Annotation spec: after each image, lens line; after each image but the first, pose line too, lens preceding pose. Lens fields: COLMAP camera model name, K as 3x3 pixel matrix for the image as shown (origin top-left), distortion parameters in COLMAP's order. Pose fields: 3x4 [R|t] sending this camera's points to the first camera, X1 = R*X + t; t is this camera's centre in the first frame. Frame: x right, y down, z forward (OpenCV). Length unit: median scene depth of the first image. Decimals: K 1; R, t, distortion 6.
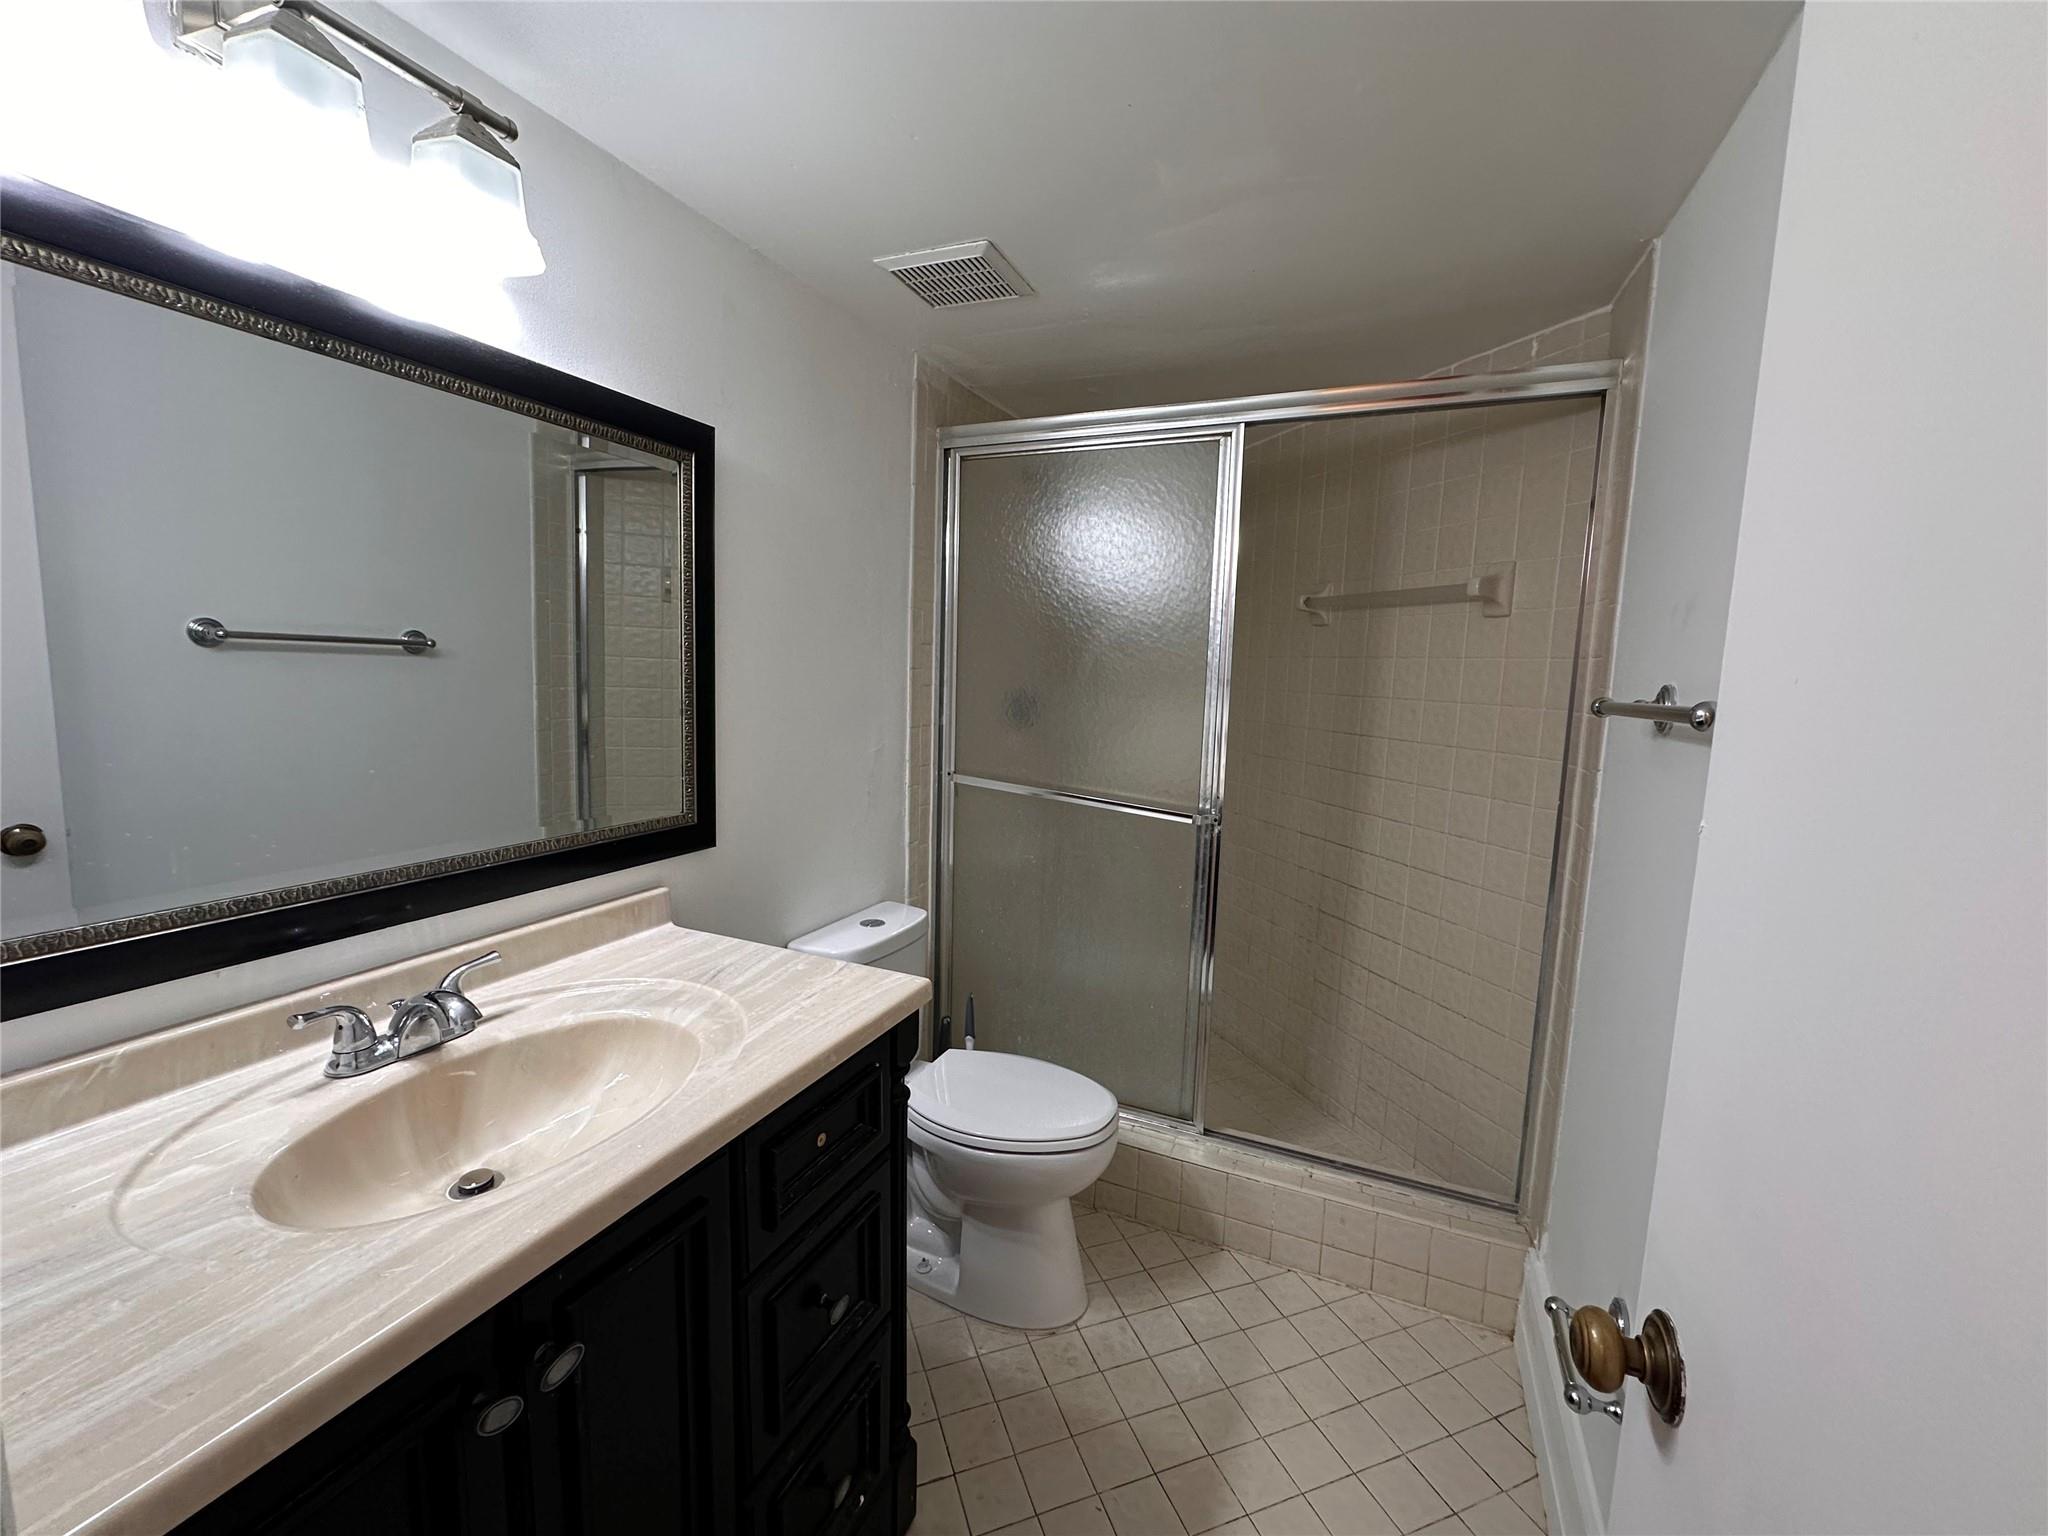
lens RADIAL K [[816.0, 0, 1025.0], [0, 816.0, 769.5], [0, 0, 1]] dist [-0.002536, 0.000596]
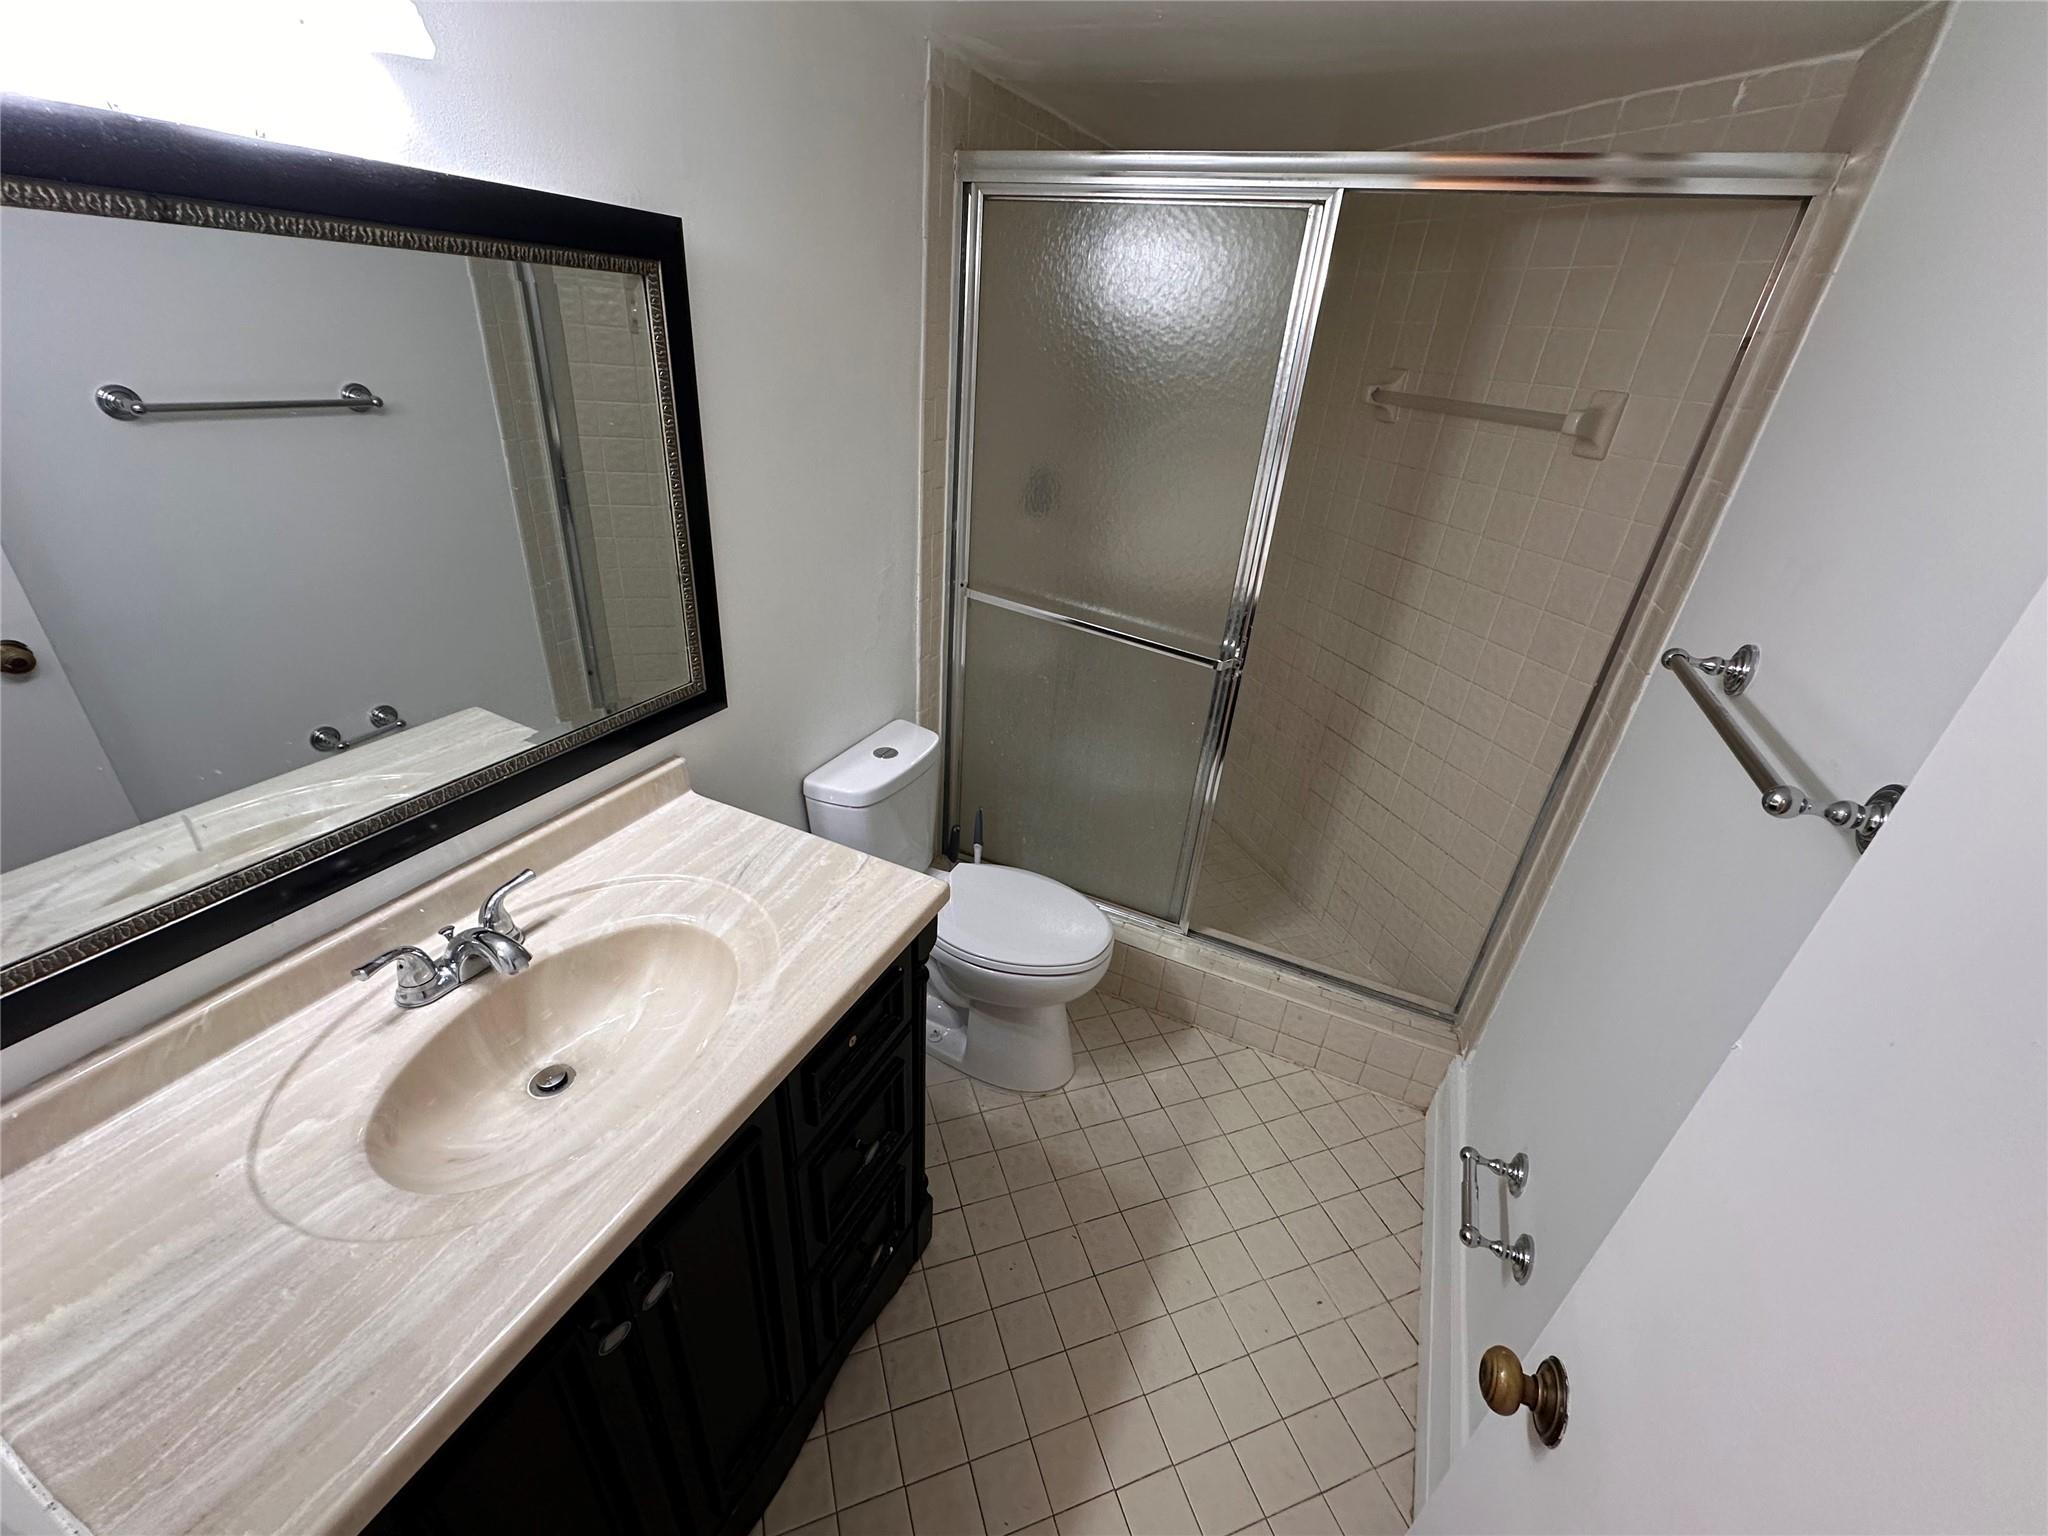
lens RADIAL K [[816.0, 0, 1024.5], [0, 816.0, 765.2], [0, 0, 1]] dist [-0.002536, 0.000596]
pose [[0.998976, 0.044722, 0.006873, -0.025949], [-0.044179, 0.931284, 0.361606, -0.208706], [0.009771, -0.361540, 0.932306, 0.064295]]
